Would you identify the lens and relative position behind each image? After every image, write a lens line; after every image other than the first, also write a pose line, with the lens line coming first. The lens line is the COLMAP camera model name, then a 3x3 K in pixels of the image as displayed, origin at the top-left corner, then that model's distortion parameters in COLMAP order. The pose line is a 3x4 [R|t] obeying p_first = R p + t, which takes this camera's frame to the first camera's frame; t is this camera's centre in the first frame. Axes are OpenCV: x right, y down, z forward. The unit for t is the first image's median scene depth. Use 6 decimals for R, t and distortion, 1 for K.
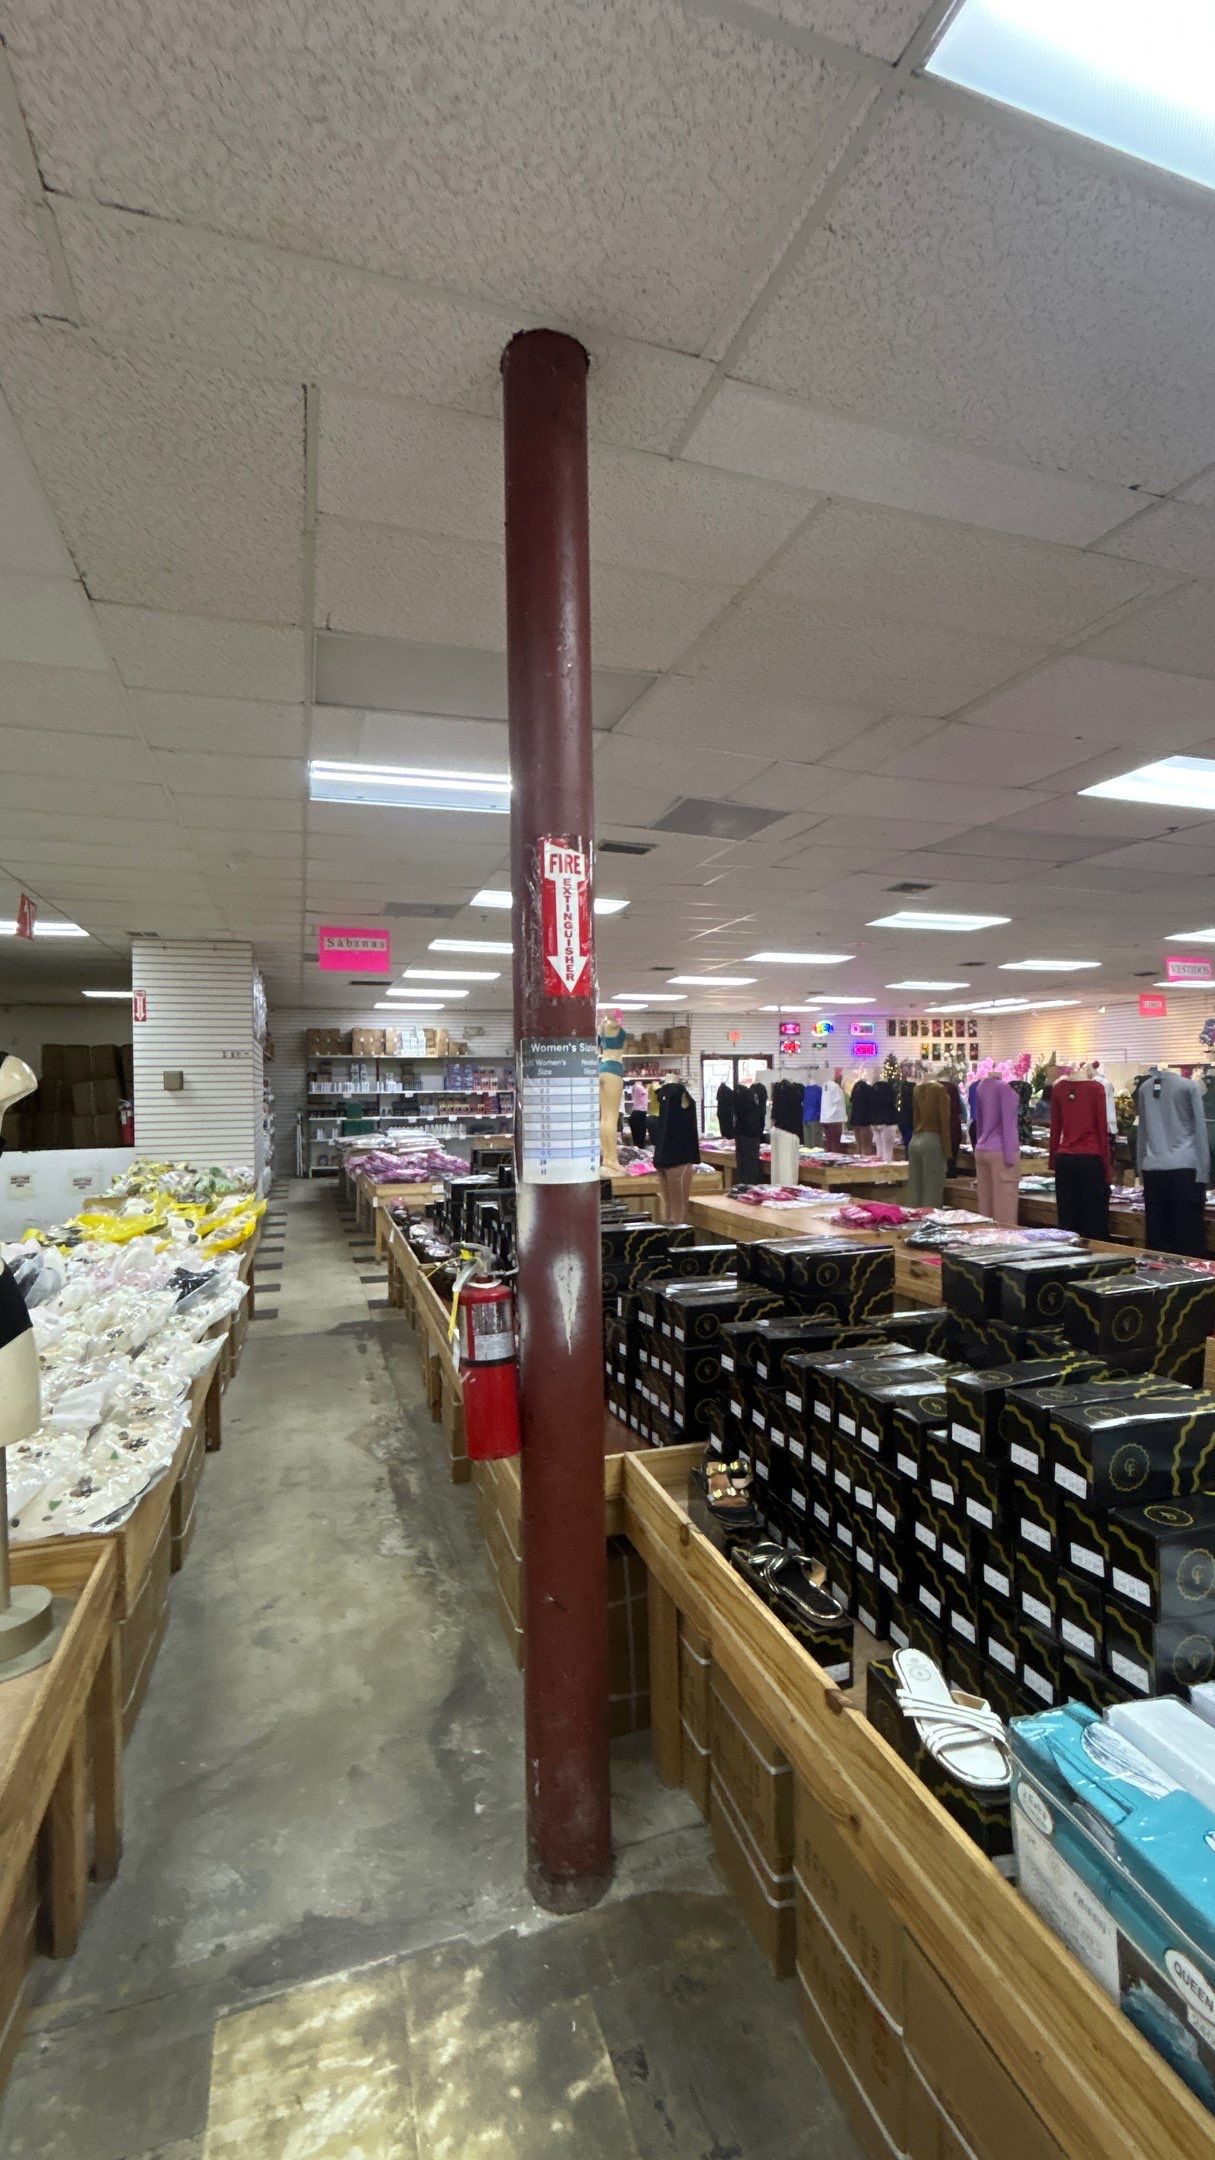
lens RADIAL K [[874.8, 0, 606.0], [0, 874.8, 1083.1], [0, 0, 1]] dist [-0.001685, -0.000090]
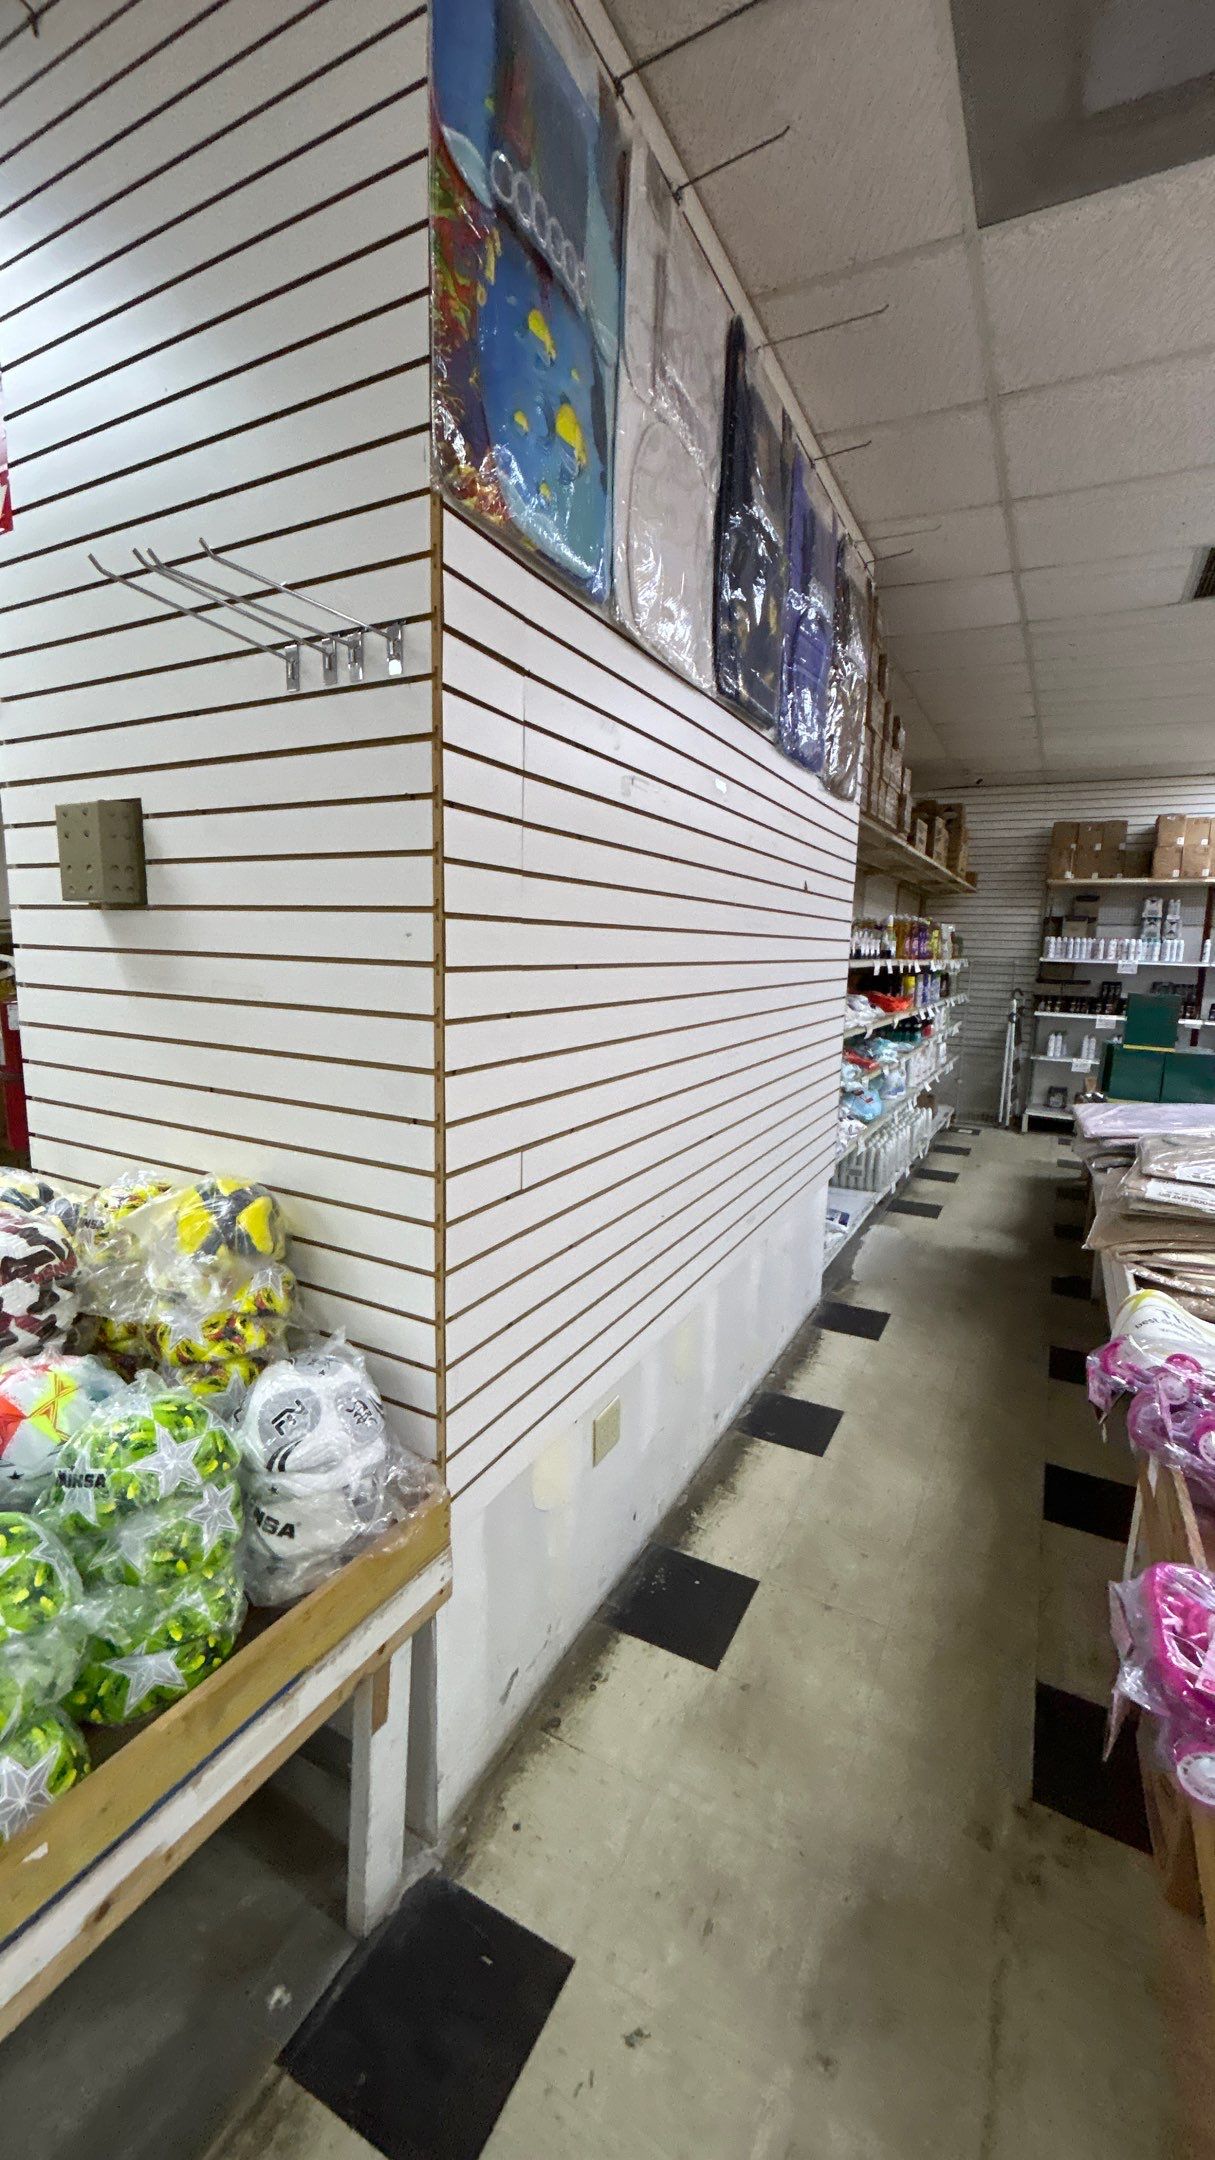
lens RADIAL K [[874.8, 0, 609.4], [0, 874.8, 1089.0], [0, 0, 1]] dist [-0.001685, -0.000090]
pose [[0.684177, 0.144361, -0.714886, -0.144882], [-0.028855, 0.984805, 0.171252, 0.005894], [0.728745, -0.096539, 0.677946, 0.485333]]
